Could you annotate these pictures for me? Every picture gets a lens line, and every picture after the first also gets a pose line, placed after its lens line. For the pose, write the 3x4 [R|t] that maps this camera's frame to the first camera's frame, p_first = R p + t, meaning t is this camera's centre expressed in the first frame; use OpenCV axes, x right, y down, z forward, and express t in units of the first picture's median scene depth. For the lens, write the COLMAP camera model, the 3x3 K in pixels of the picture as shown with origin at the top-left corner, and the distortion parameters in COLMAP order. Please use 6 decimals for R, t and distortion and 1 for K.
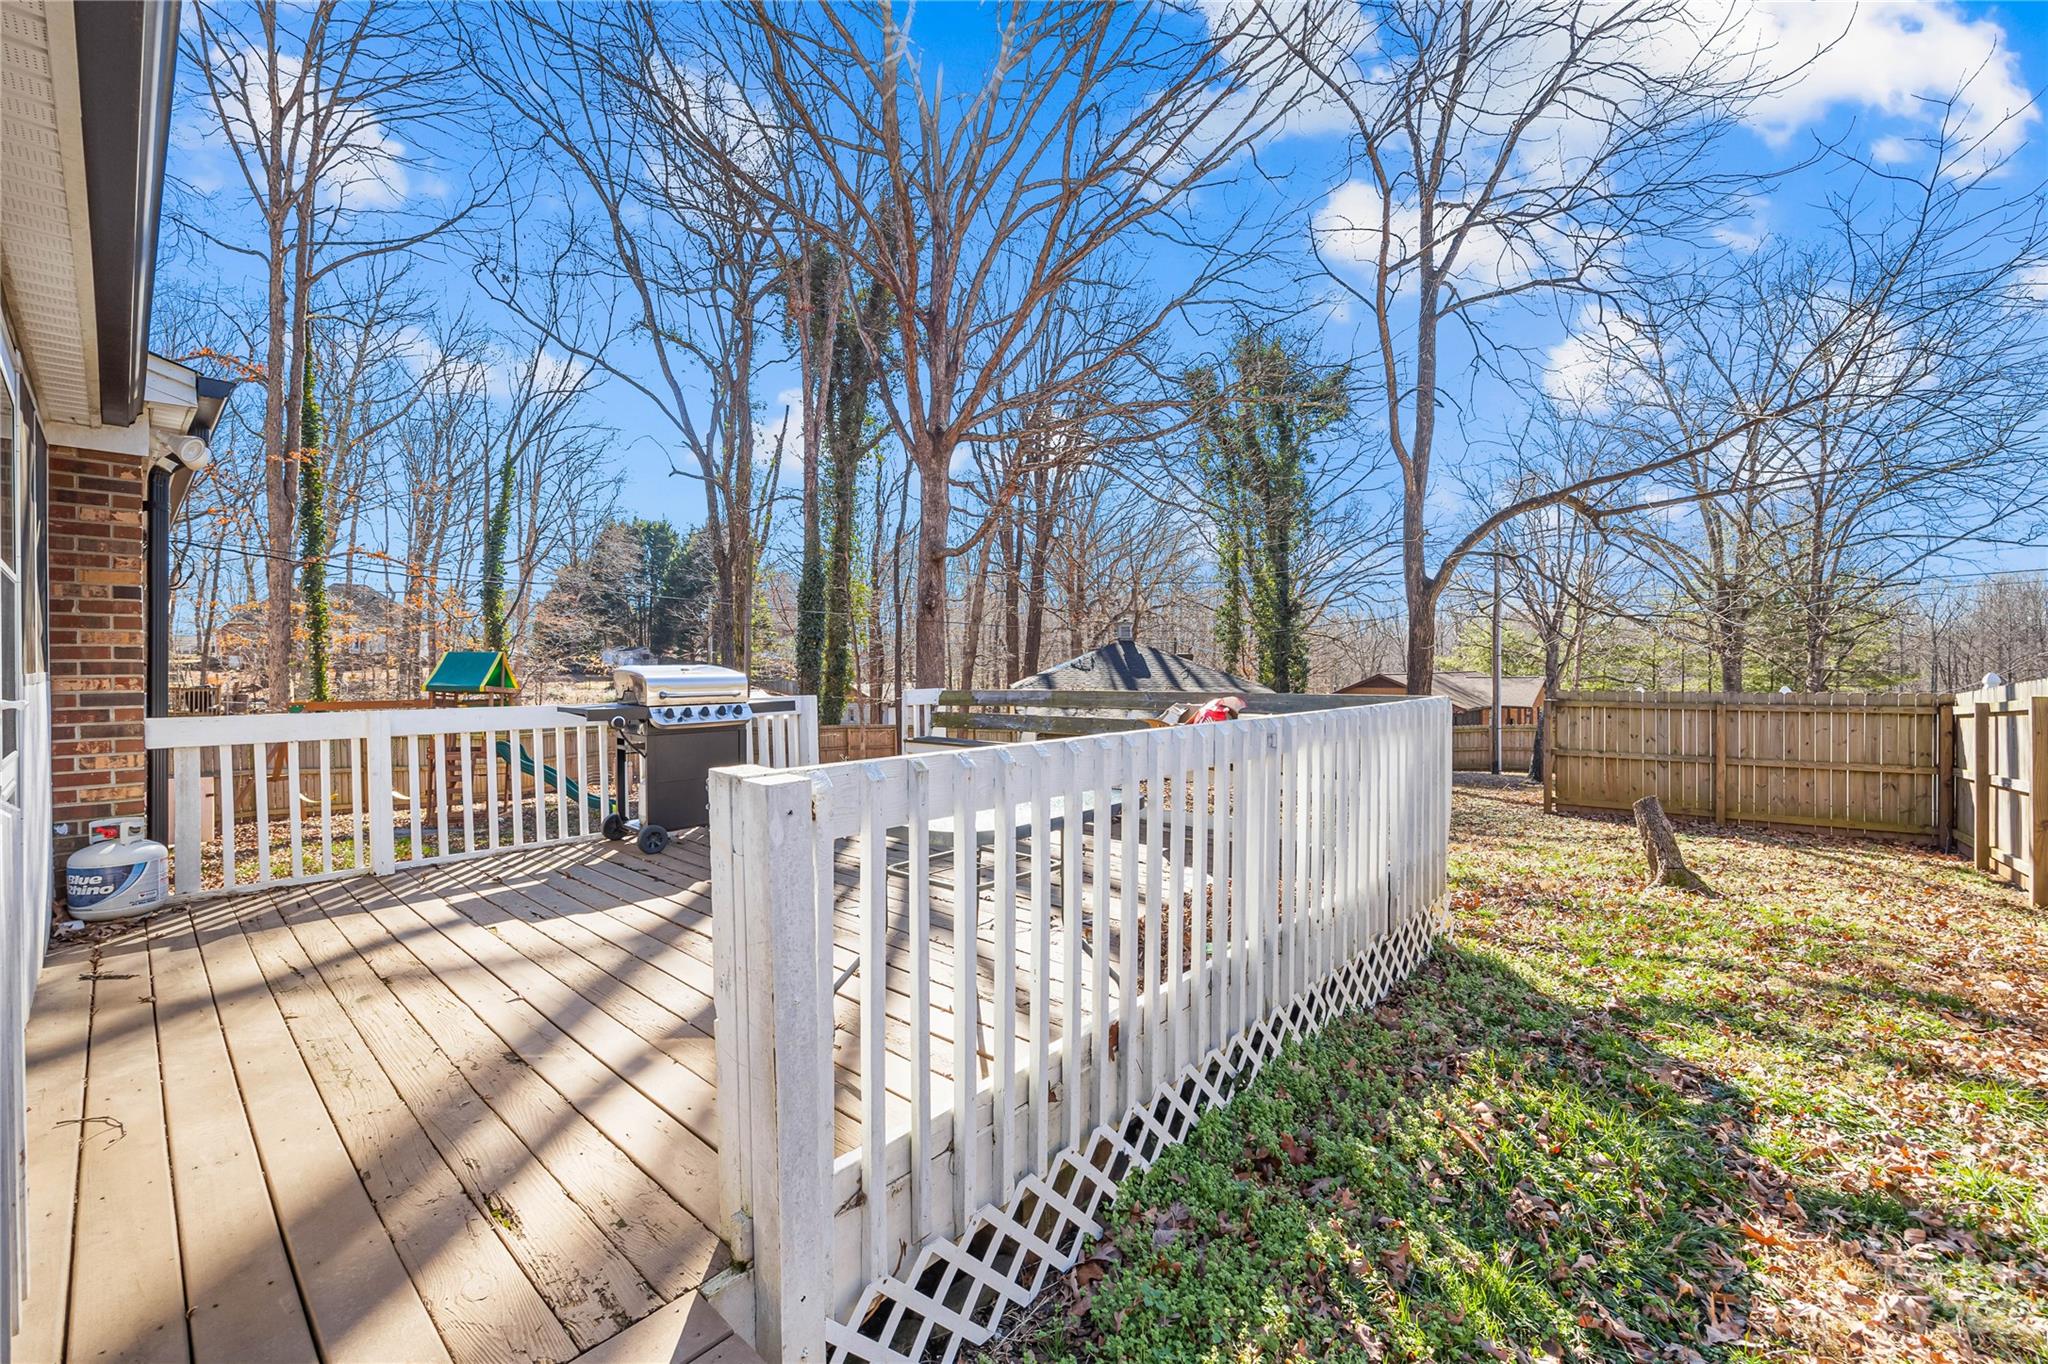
lens RADIAL K [[835.6, 0, 1015.2], [0, 835.6, 679.3], [0, 0, 1]] dist [0.000302, -0.000386]
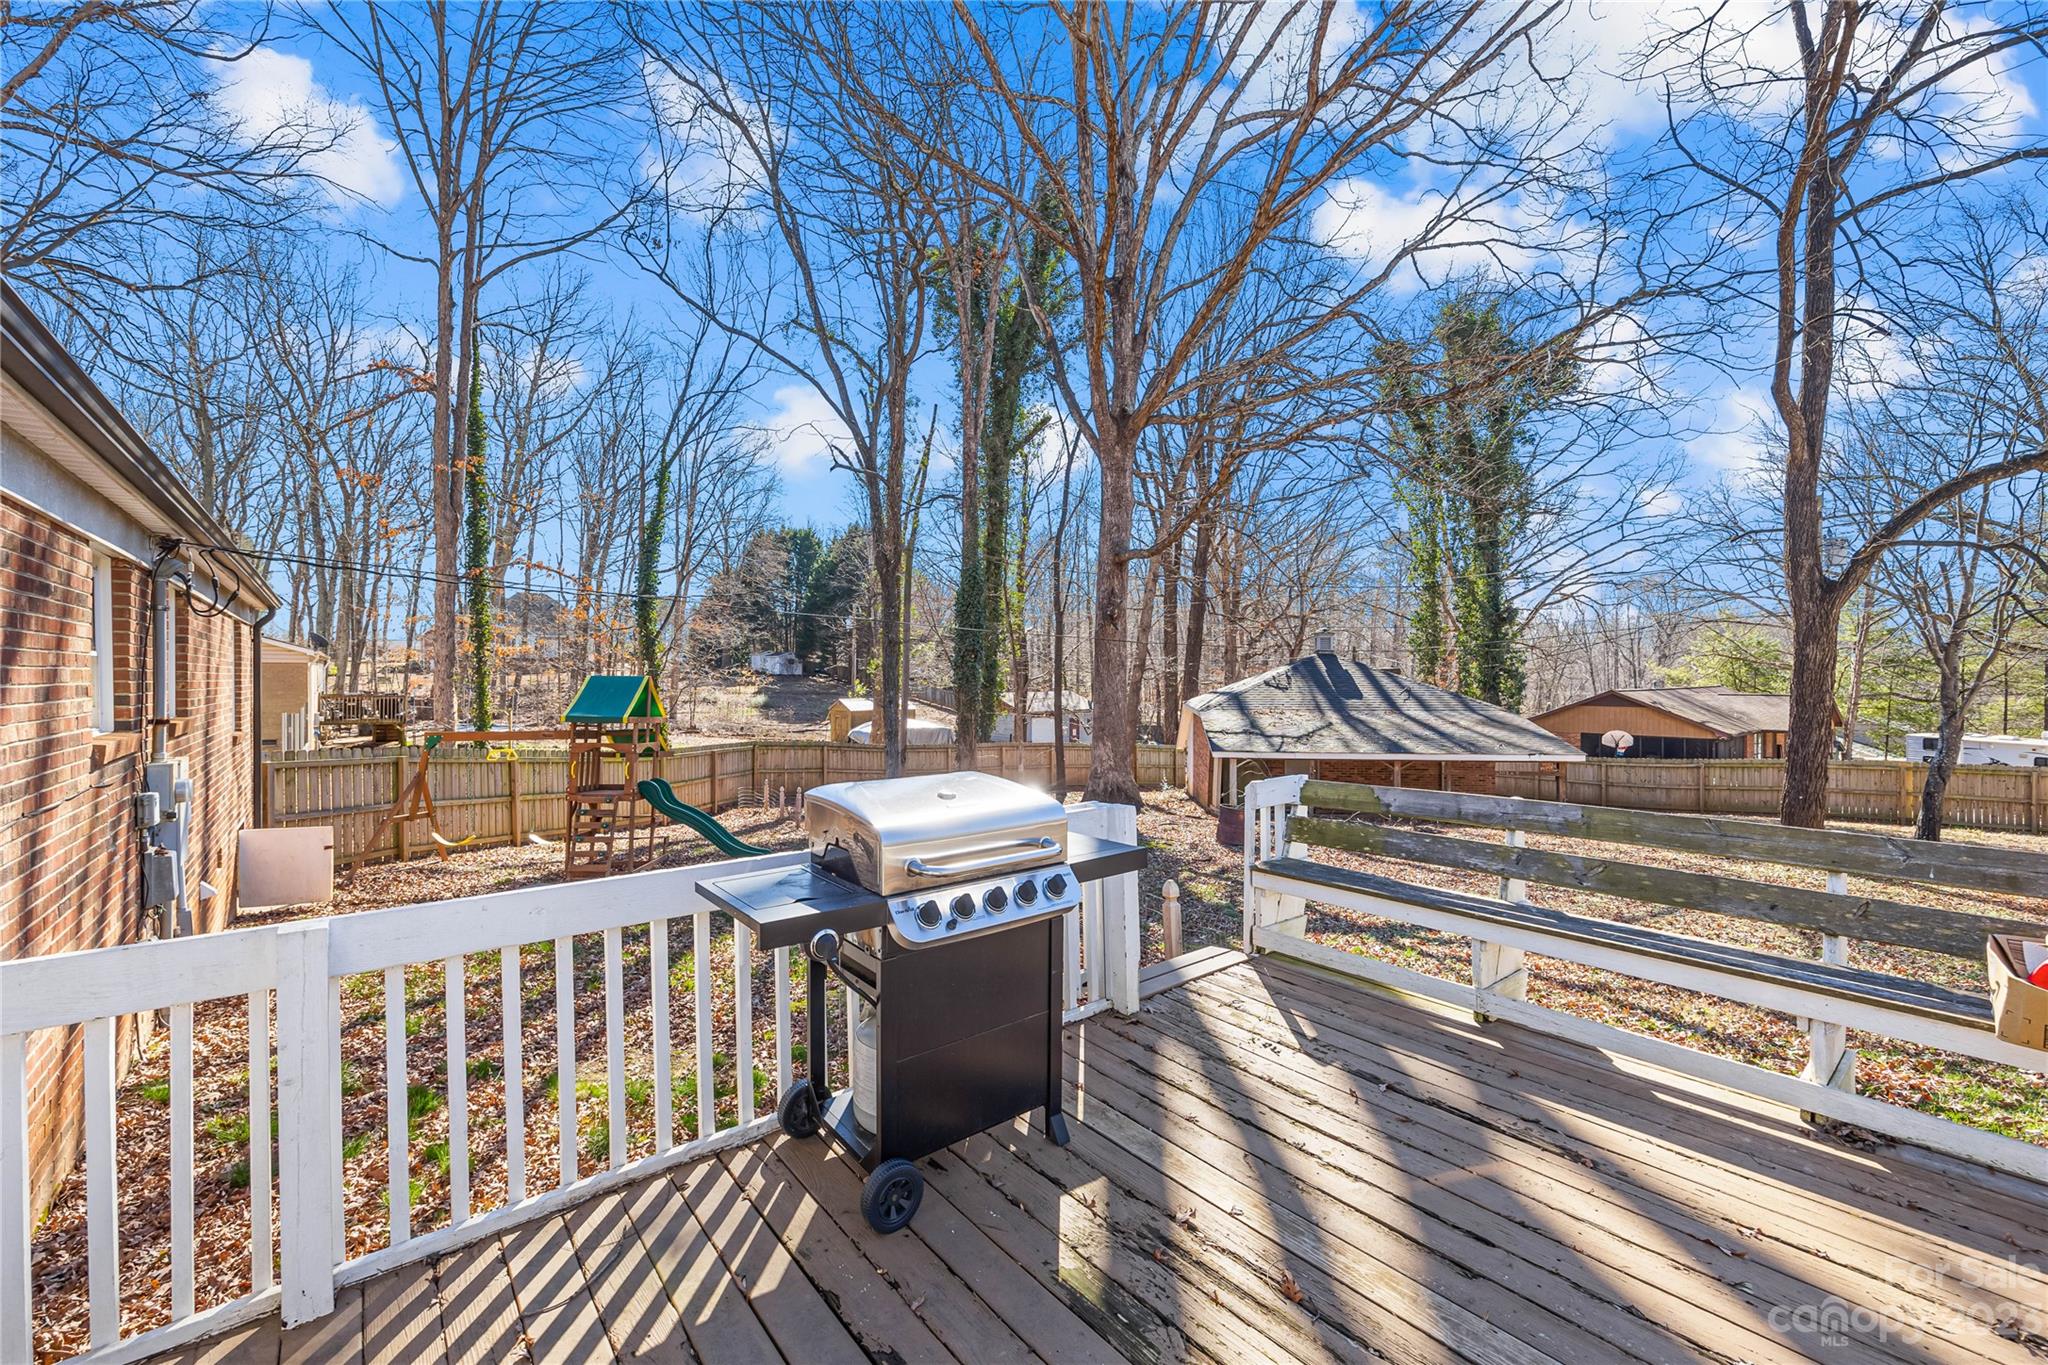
lens RADIAL K [[835.6, 0, 1012.1], [0, 835.6, 680.7], [0, 0, 1]] dist [0.000302, -0.000386]
pose [[0.988005, 0.009005, -0.154158, -0.059341], [-0.009368, 0.999955, -0.001627, -0.016127], [0.154136, 0.003052, 0.988045, 0.110902]]
